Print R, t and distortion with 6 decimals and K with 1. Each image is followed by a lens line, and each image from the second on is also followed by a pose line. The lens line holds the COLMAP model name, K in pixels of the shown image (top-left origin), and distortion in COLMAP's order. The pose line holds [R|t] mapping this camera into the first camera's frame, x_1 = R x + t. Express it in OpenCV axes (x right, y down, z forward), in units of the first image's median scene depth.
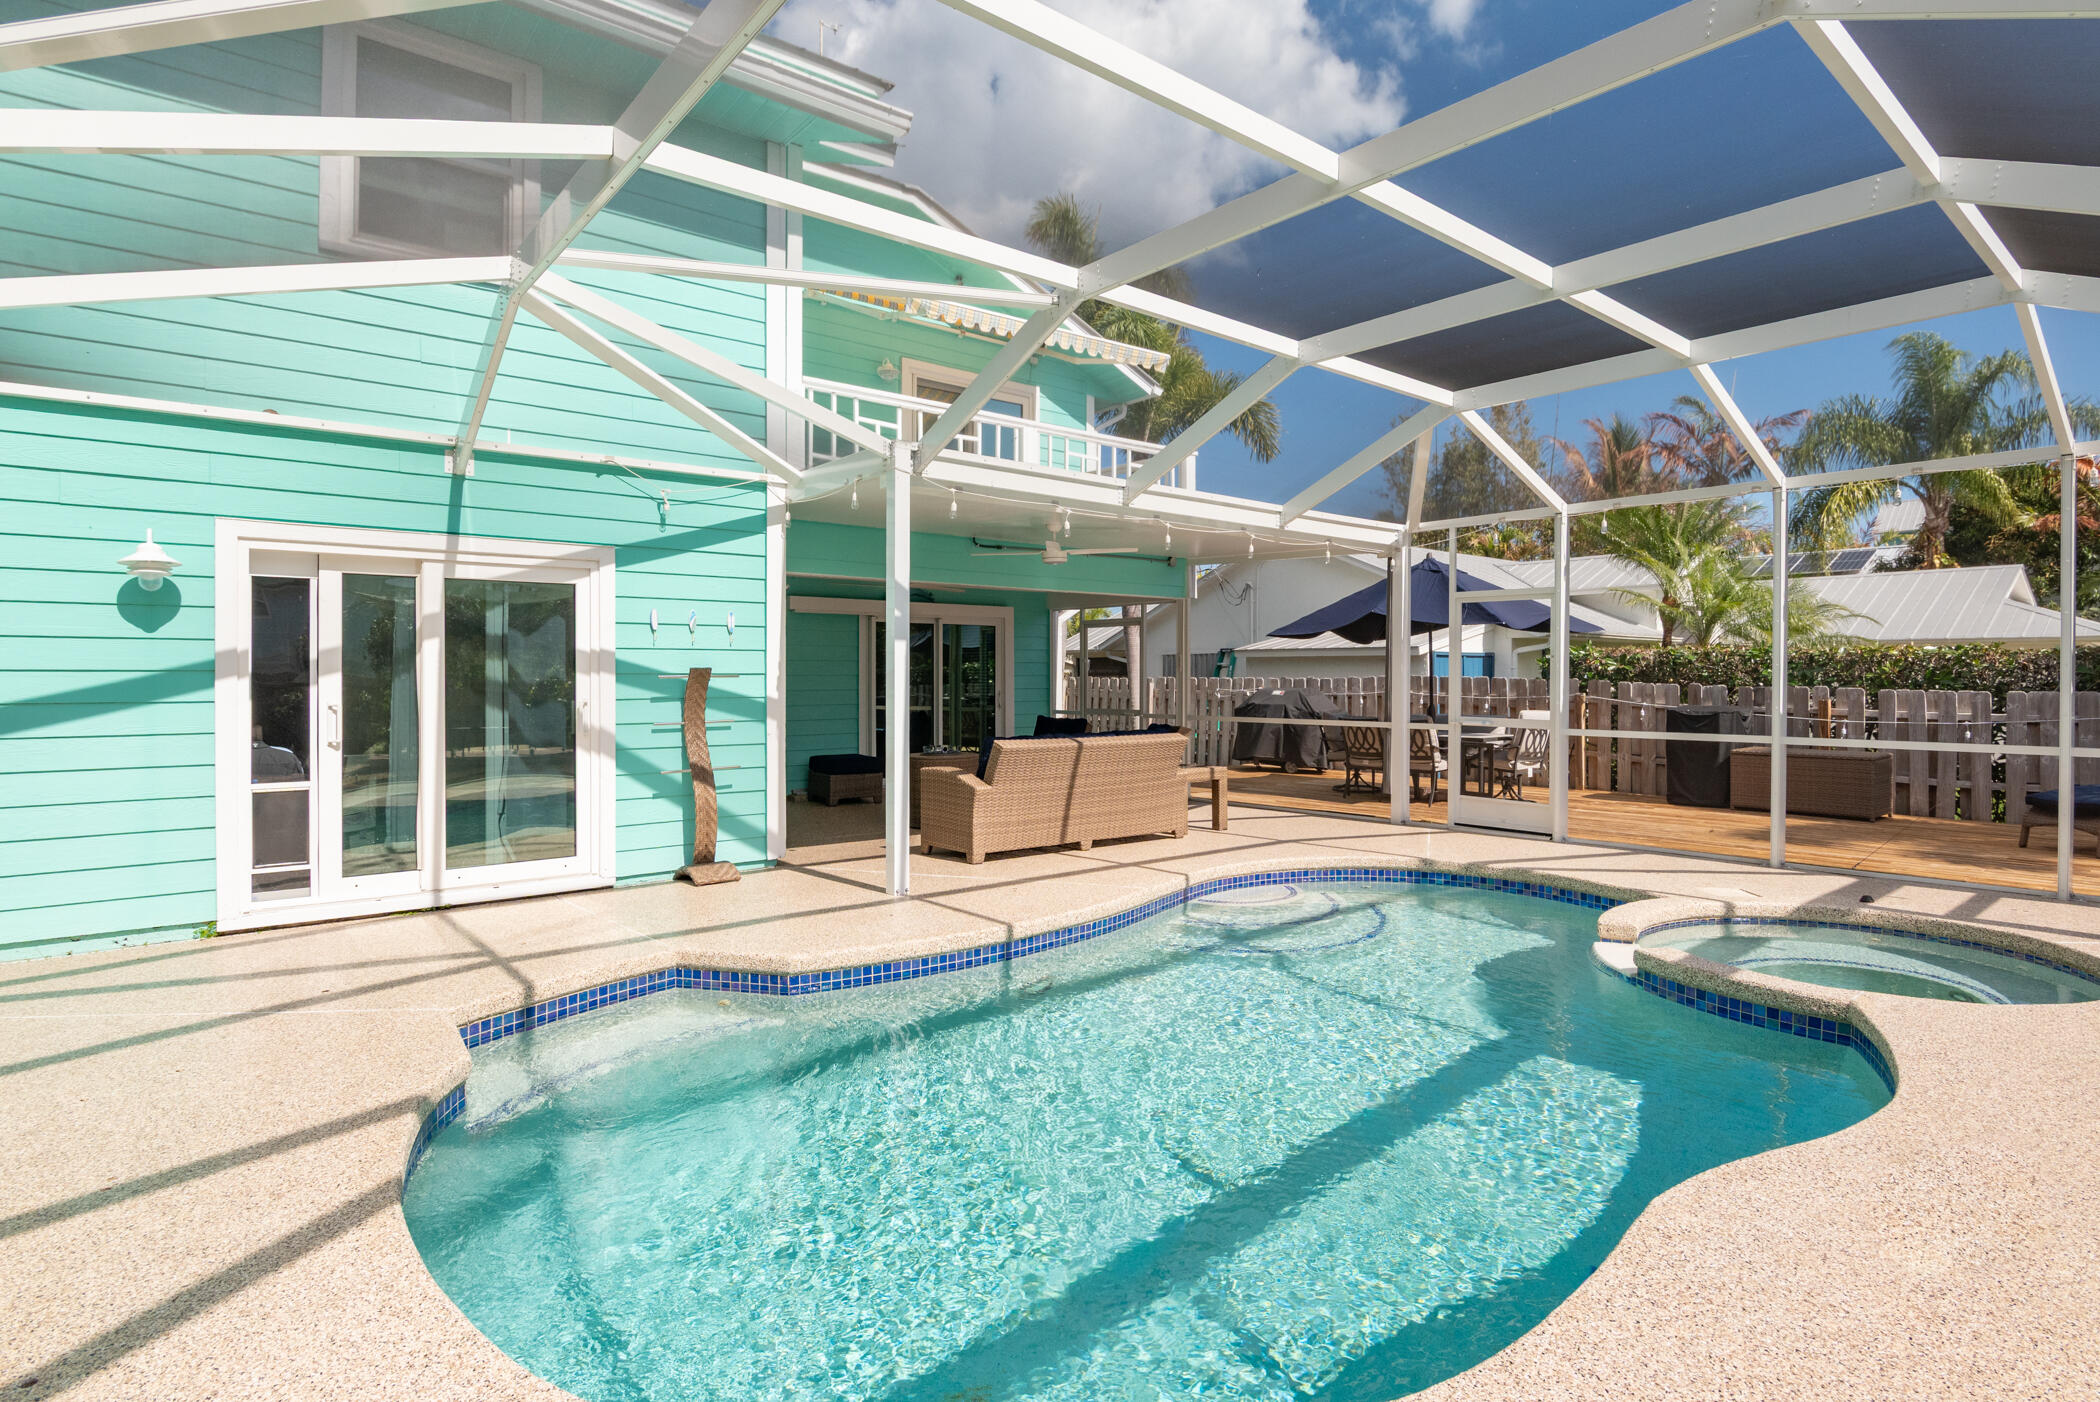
lens RADIAL K [[1027.5, 0, 1052.4], [0, 1027.5, 676.2], [0, 0, 1]] dist [-0.019563, -0.000183]
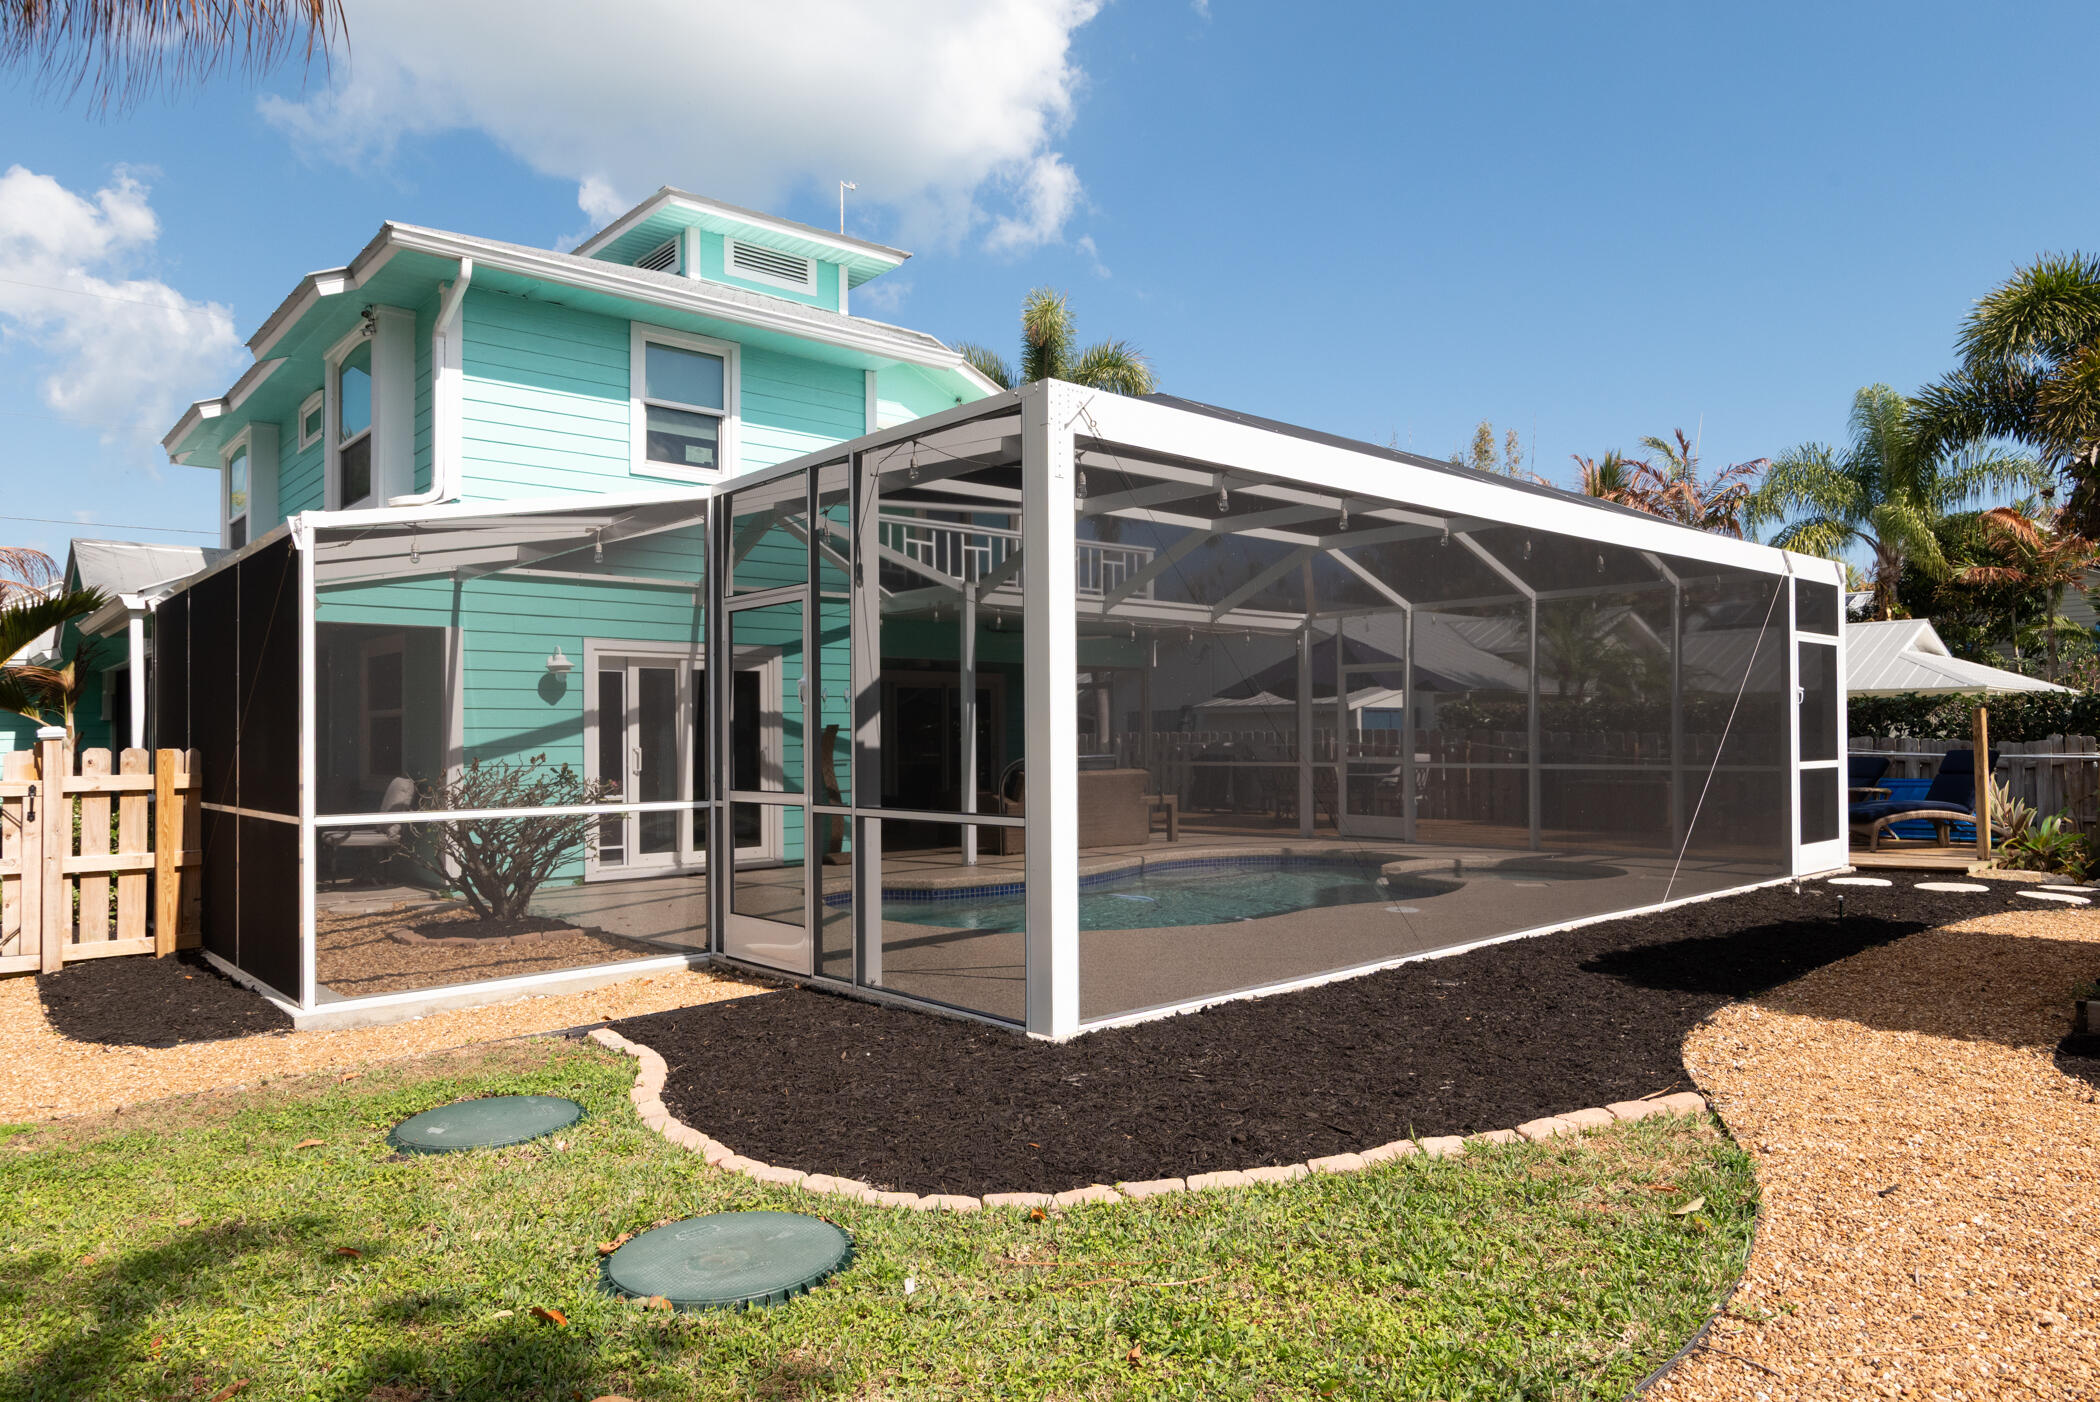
lens RADIAL K [[1324.3, 0, 1058.9], [0, 1324.3, 704.9], [0, 0, 1]] dist [-0.004993, -0.000326]
pose [[0.997870, -0.006148, 0.064946, -0.131960], [0.007648, 0.999709, -0.022867, 0.009935], [-0.064786, 0.023315, 0.997627, -0.976468]]
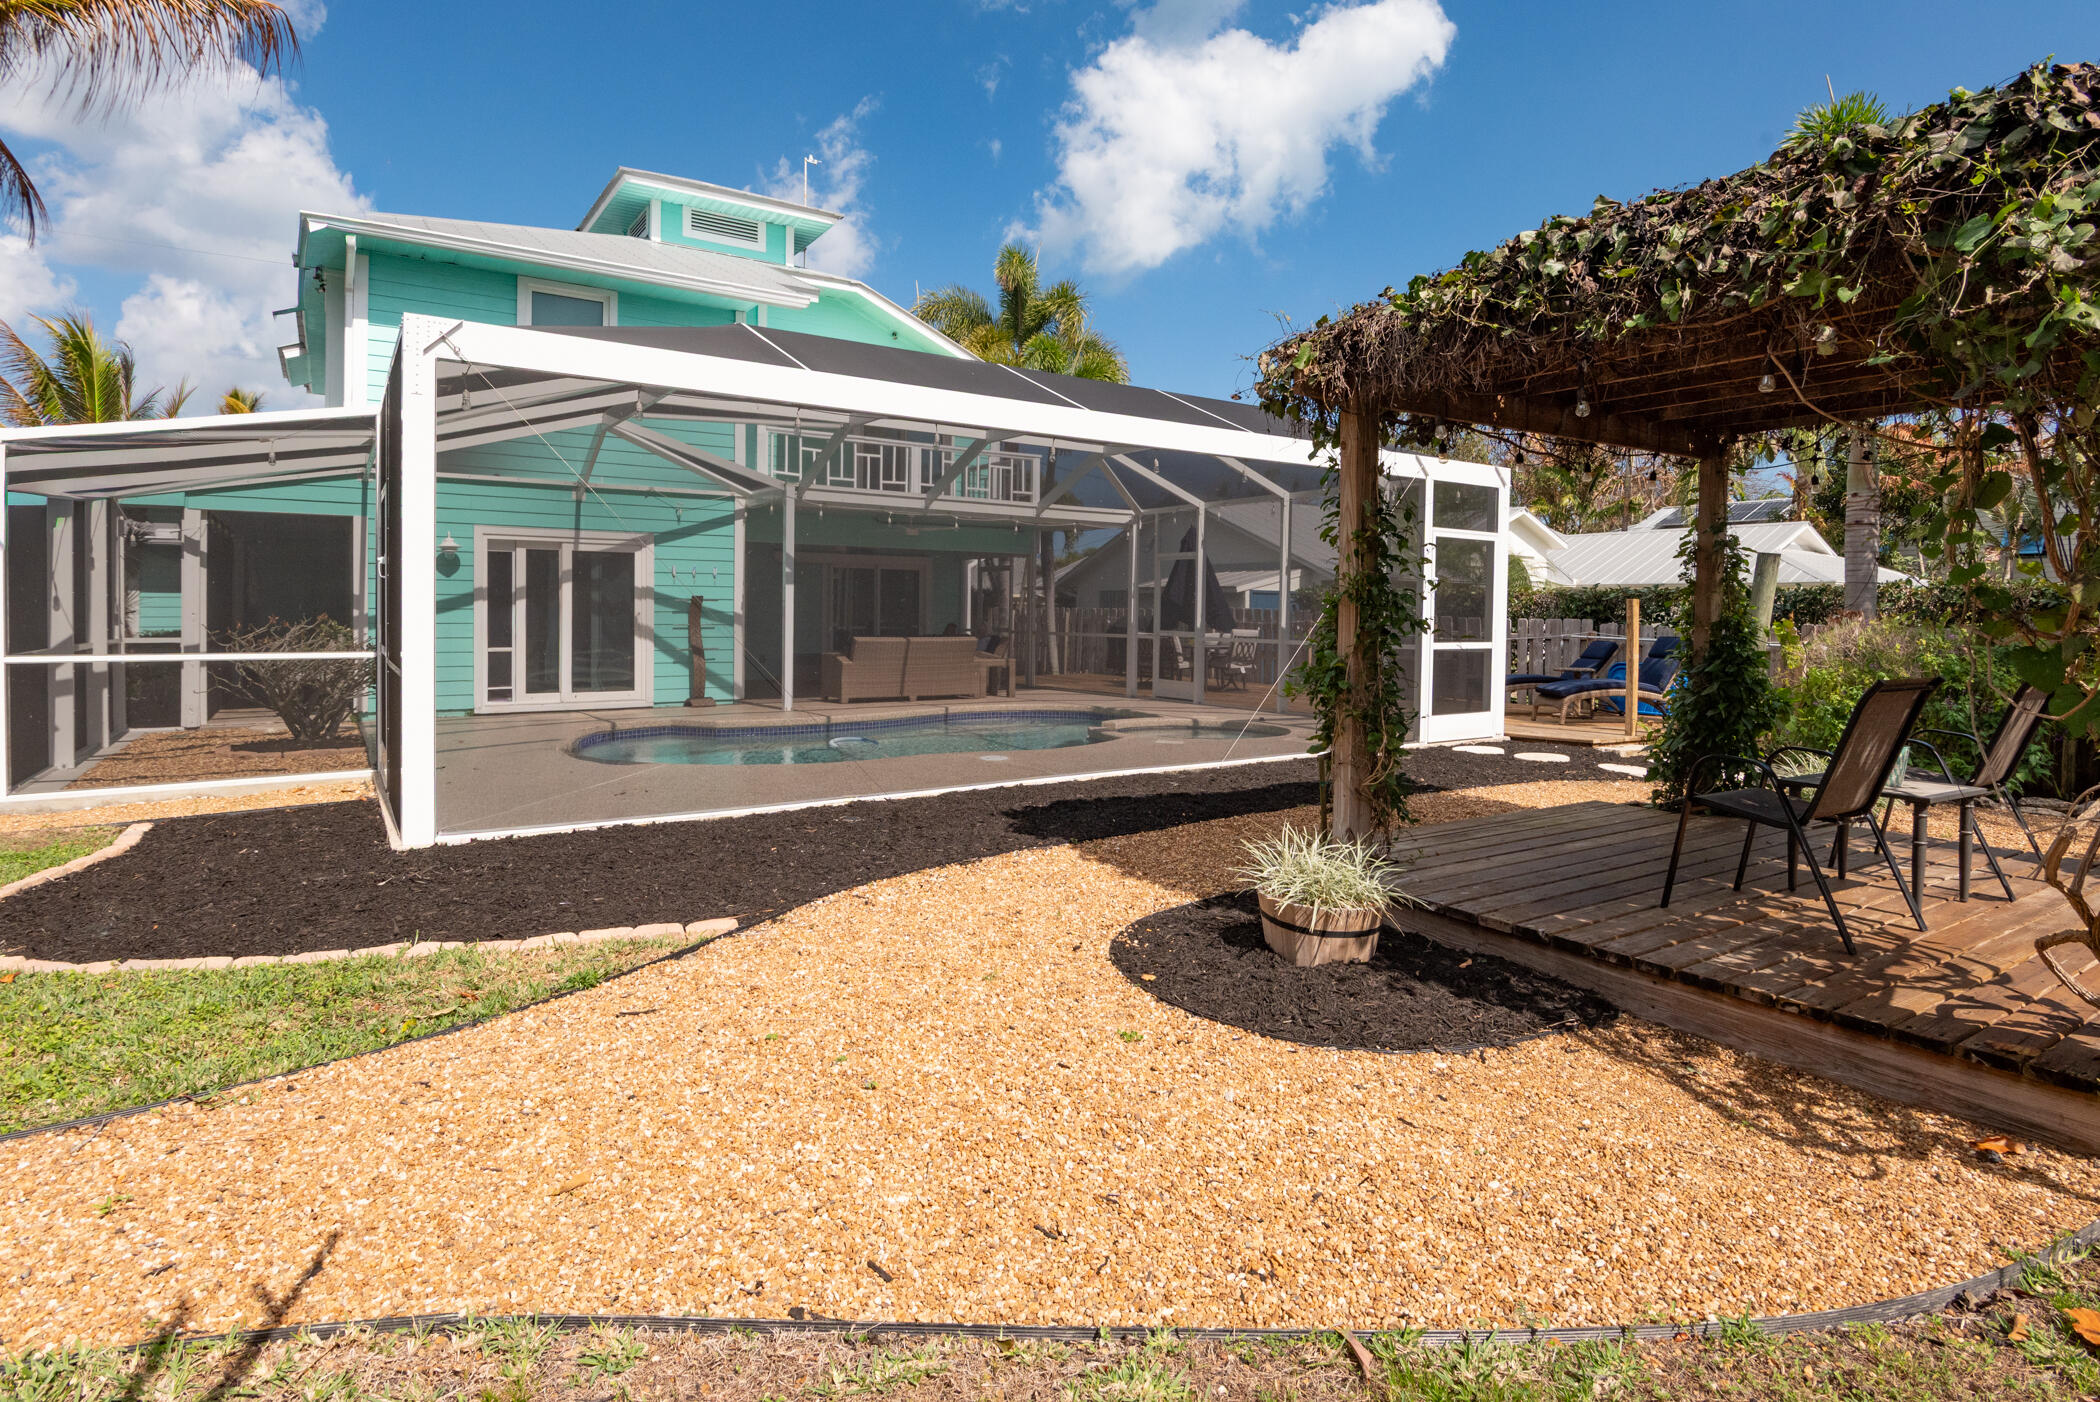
lens RADIAL K [[1066.0, 0, 1050.5], [0, 1066.0, 636.9], [0, 0, 1]] dist [-0.024083, -0.000087]
pose [[0.997444, 0.012680, -0.070321, 0.451032], [-0.010864, 0.999599, 0.026148, 0.008659], [0.070624, -0.025317, 0.997182, -0.929348]]
